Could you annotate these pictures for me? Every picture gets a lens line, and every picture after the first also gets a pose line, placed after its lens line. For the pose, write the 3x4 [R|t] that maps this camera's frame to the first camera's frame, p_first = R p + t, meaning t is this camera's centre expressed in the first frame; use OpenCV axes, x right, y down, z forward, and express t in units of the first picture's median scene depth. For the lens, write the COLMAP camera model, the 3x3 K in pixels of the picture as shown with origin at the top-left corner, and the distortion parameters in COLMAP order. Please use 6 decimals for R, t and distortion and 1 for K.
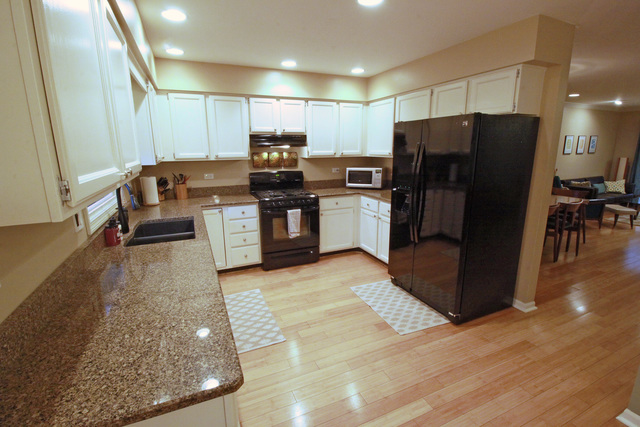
lens RADIAL K [[297.6, 0, 319.0], [0, 297.6, 213.2], [0, 0, 1]] dist [0.001890, -0.013907]
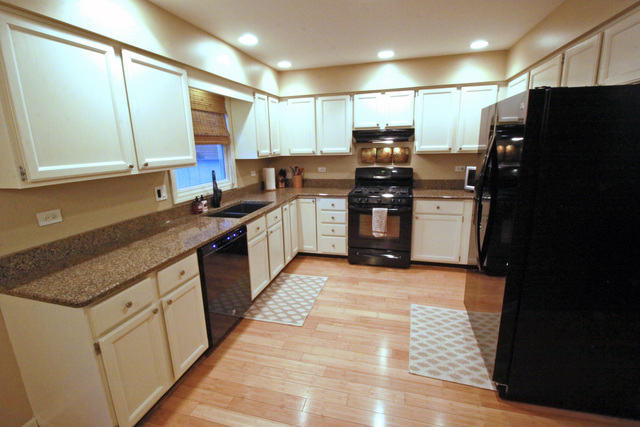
lens RADIAL K [[297.6, 0, 319.0], [0, 297.6, 213.2], [0, 0, 1]] dist [0.001890, -0.013907]
pose [[0.770106, 0.133118, -0.623873, 0.369687], [-0.119760, 0.990765, 0.063571, -0.033365], [0.626574, 0.025758, 0.778936, 0.133552]]
